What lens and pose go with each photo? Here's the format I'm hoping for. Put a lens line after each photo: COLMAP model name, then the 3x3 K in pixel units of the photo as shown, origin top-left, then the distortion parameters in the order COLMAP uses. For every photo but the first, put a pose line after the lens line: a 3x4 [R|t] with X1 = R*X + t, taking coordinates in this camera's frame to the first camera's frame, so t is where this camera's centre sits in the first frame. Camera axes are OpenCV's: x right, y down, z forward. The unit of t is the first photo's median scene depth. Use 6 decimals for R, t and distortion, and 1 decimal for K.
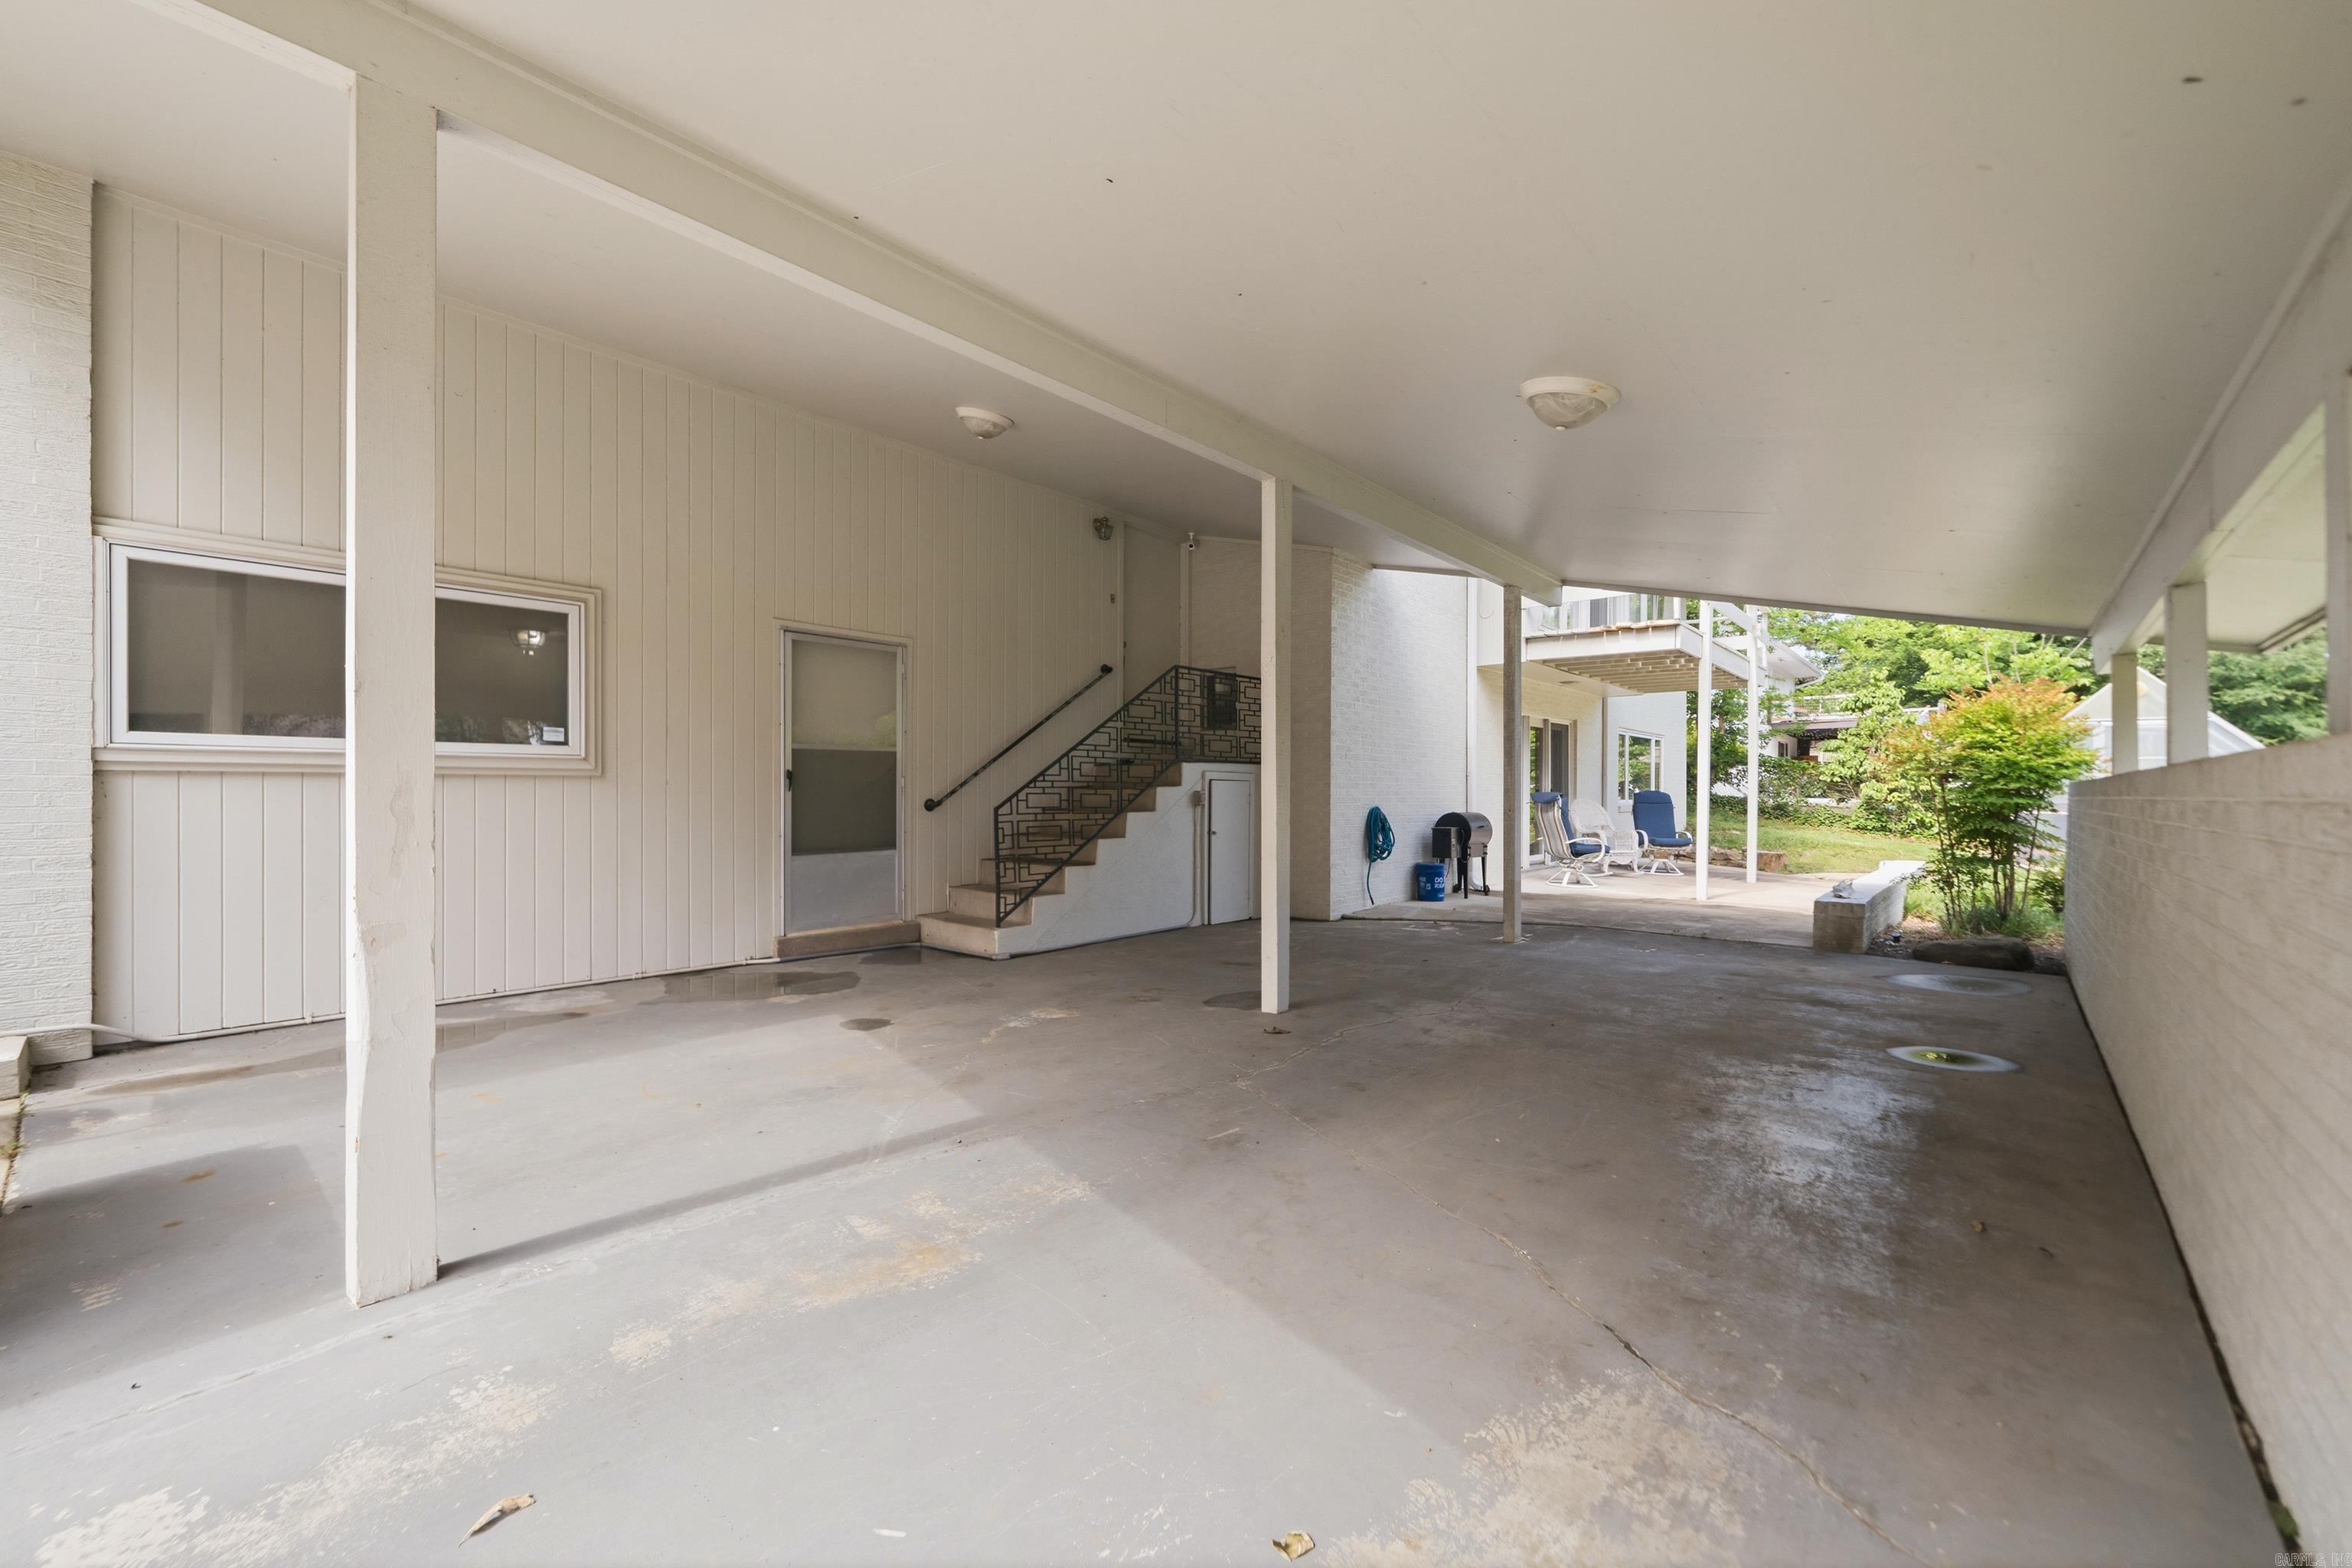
lens RADIAL K [[966.3, 0, 1176.0], [0, 966.3, 784.0], [0, 0, 1]] dist [0.000636, 0.000340]
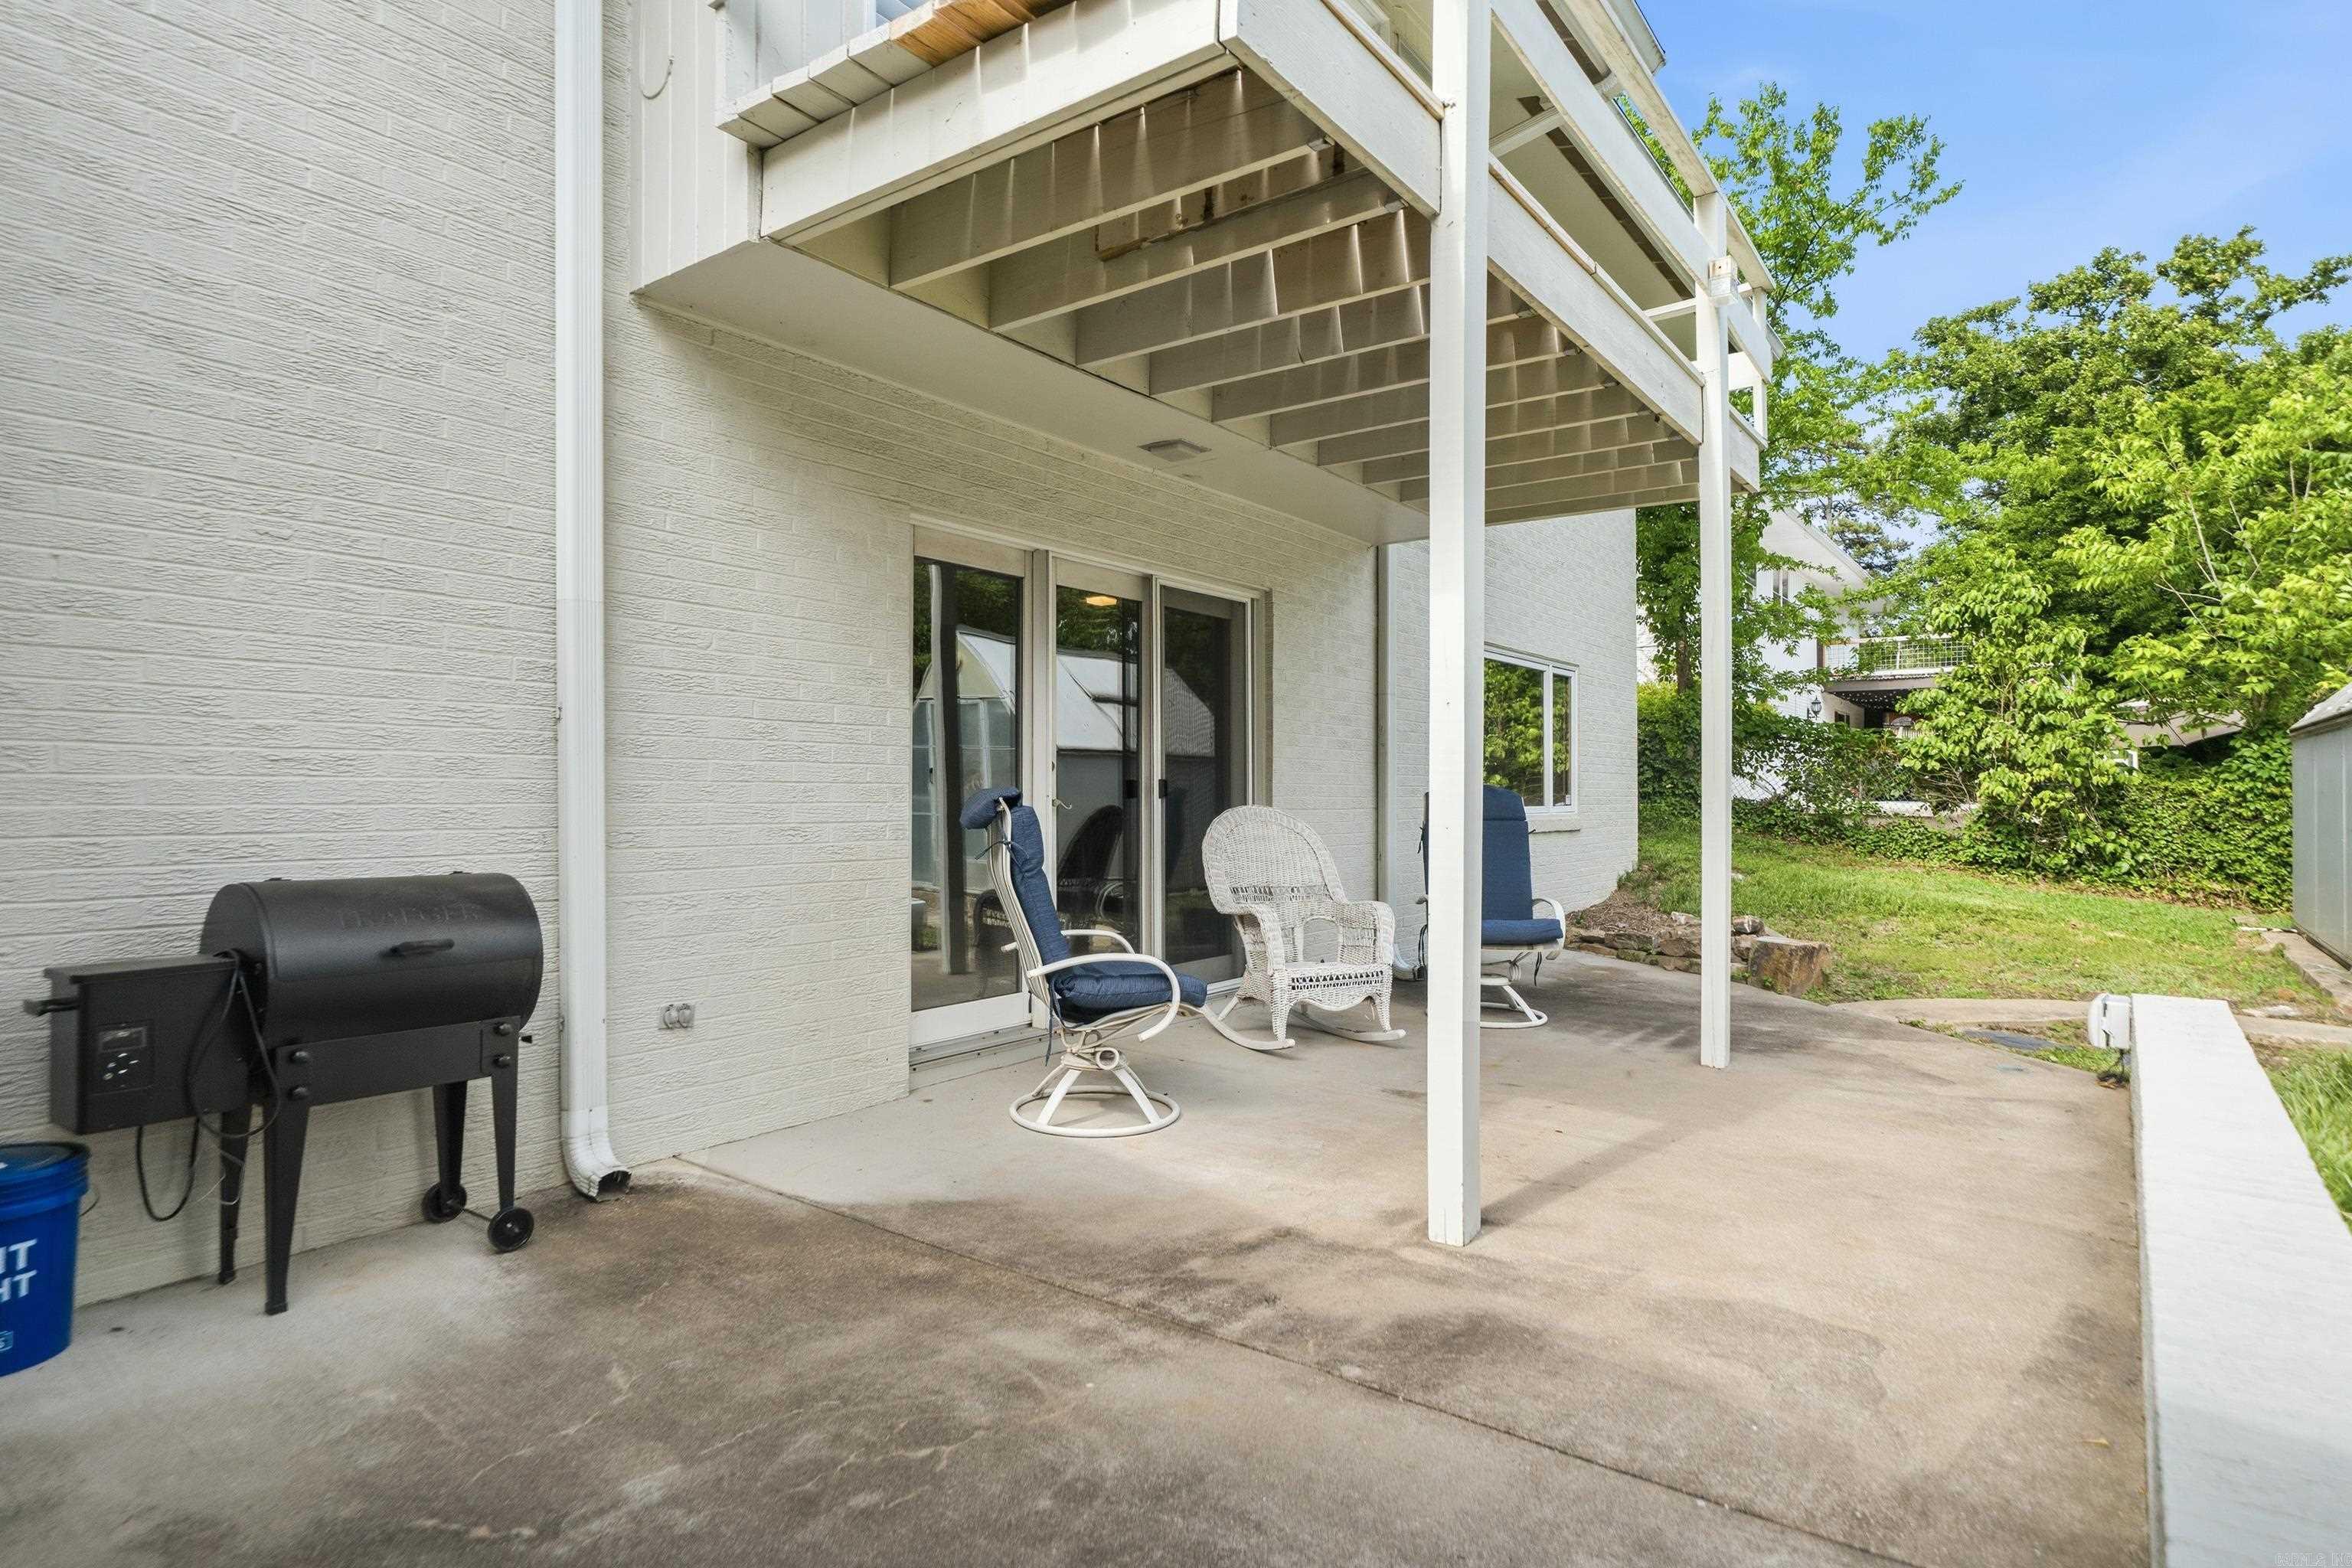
lens RADIAL K [[1244.2, 0, 1176.0], [0, 1244.2, 784.0], [0, 0, 1]] dist [-0.026315, -0.000320]
pose [[0.998117, -0.002233, 0.061291, 0.456416], [0.002299, 0.999997, -0.000997, 0.008999], [-0.061289, 0.001136, 0.998119, 0.699362]]
